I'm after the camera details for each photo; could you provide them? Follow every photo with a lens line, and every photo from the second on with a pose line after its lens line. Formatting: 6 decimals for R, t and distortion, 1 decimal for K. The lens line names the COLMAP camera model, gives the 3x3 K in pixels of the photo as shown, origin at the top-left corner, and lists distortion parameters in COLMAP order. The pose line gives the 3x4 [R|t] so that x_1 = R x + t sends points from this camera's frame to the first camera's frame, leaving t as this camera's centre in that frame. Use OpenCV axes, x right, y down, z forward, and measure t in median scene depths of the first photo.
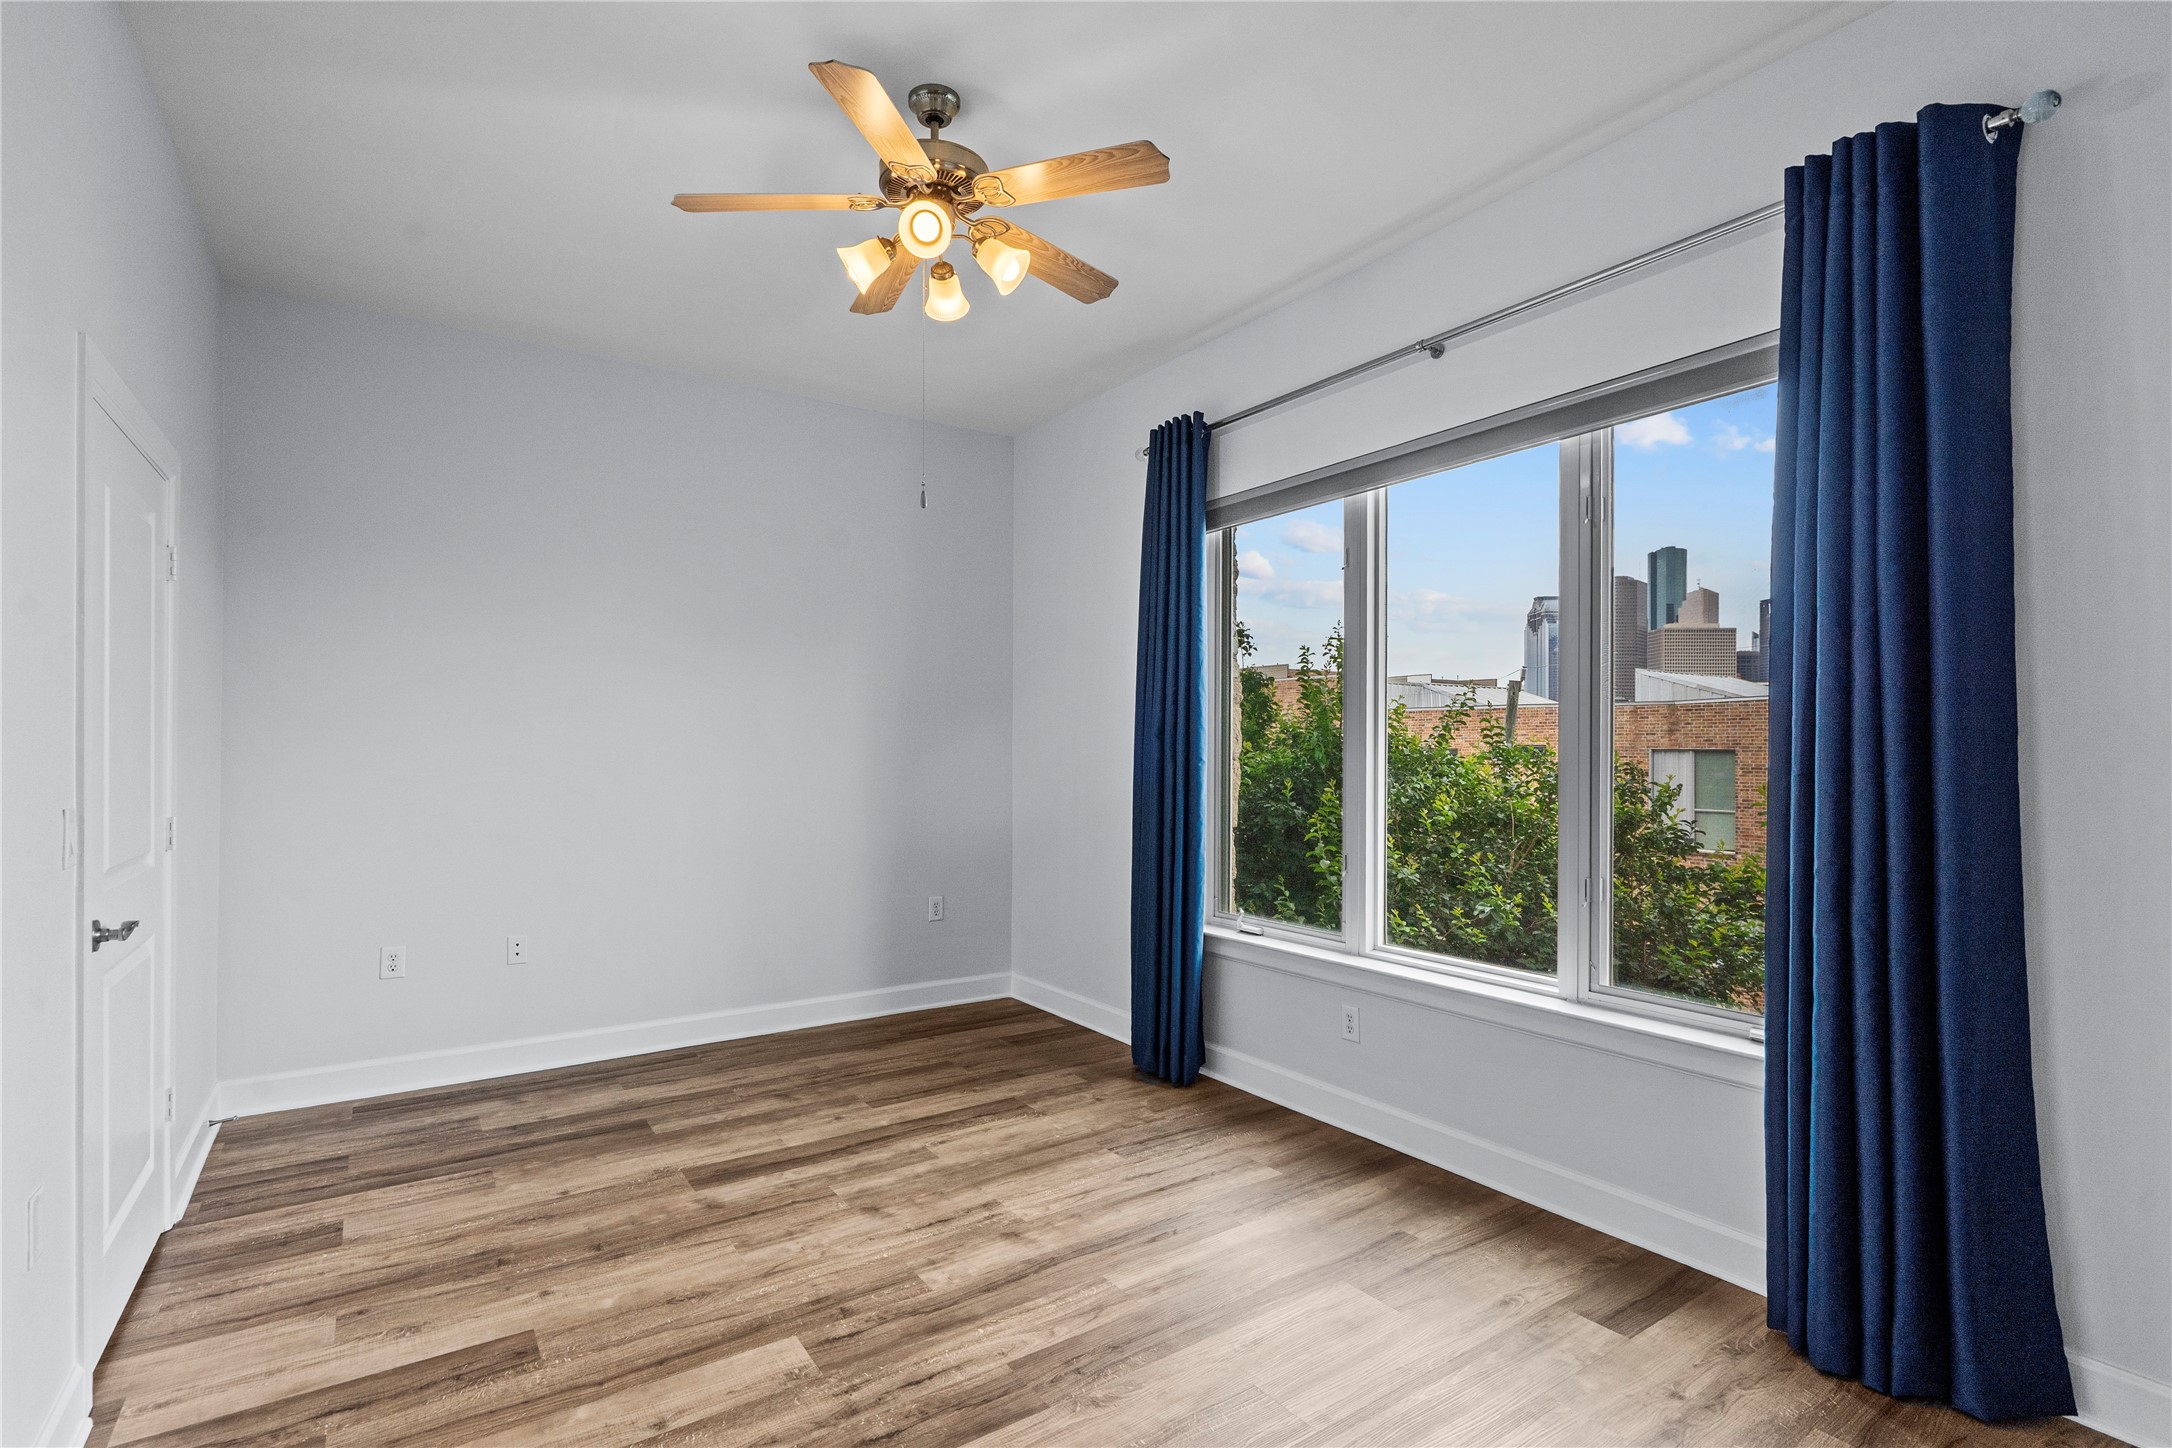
lens RADIAL K [[997.0, 0, 1042.7], [0, 997.0, 750.7], [0, 0, 1]] dist [-0.002525, 0.001534]
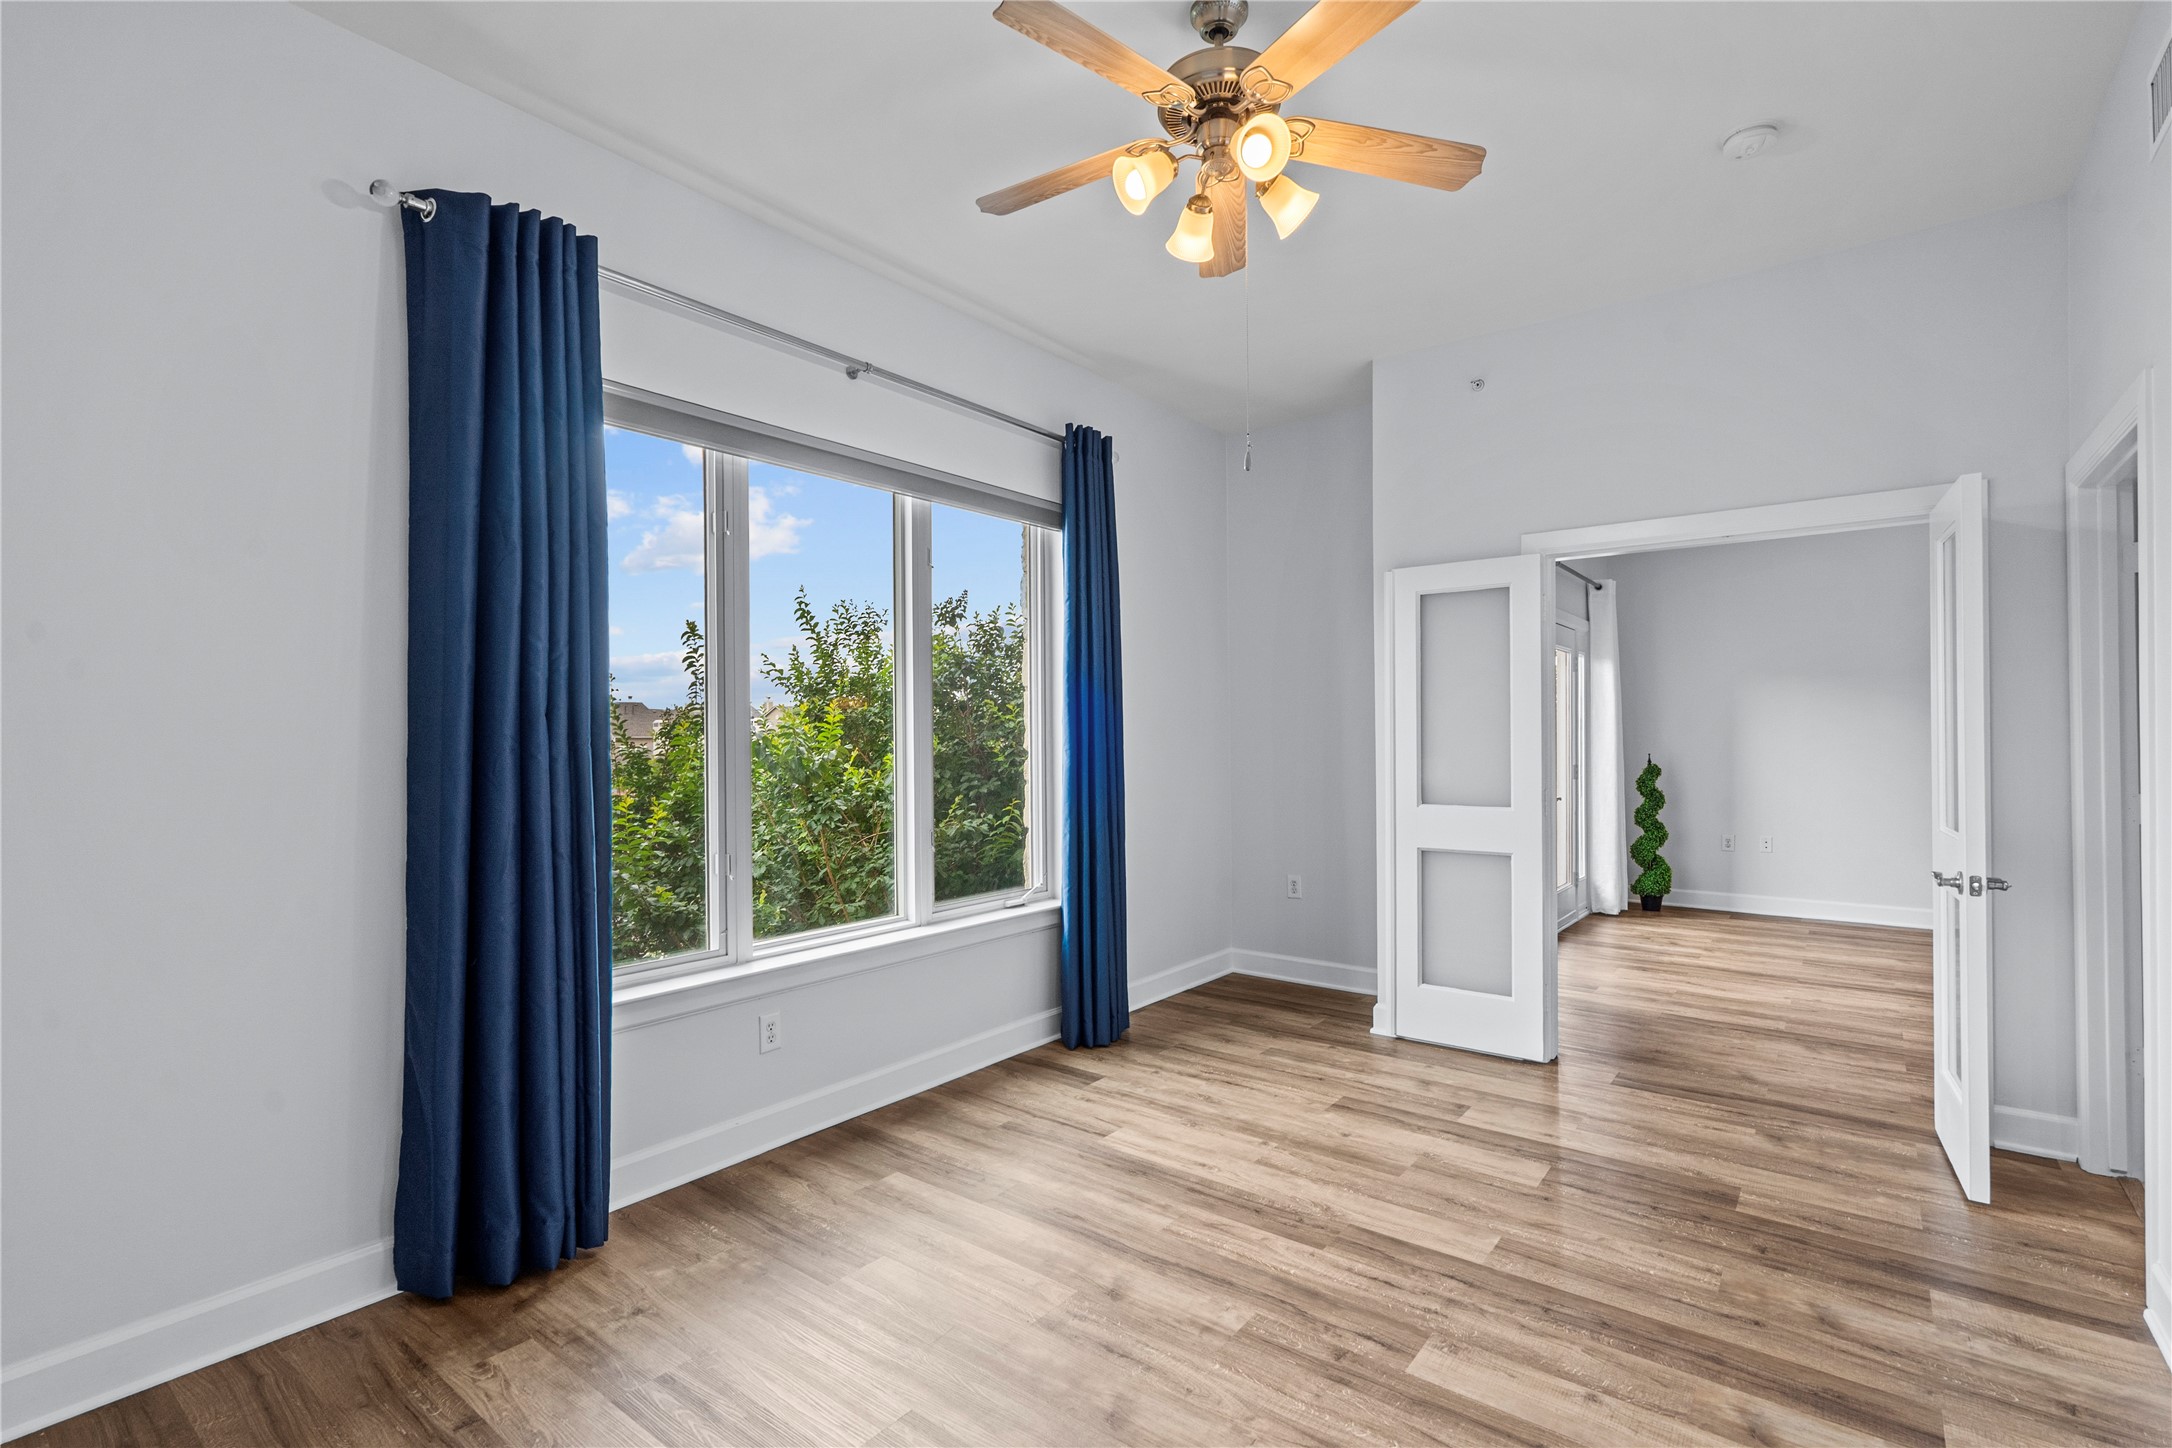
lens RADIAL K [[997.0, 0, 1082.3], [0, 997.0, 734.9], [0, 0, 1]] dist [-0.002525, 0.001534]
pose [[-0.320916, 0.000679, 0.947107, -0.972587], [0.005624, 0.999983, 0.001188, -0.003911], [-0.947091, 0.005707, -0.320914, 1.494343]]
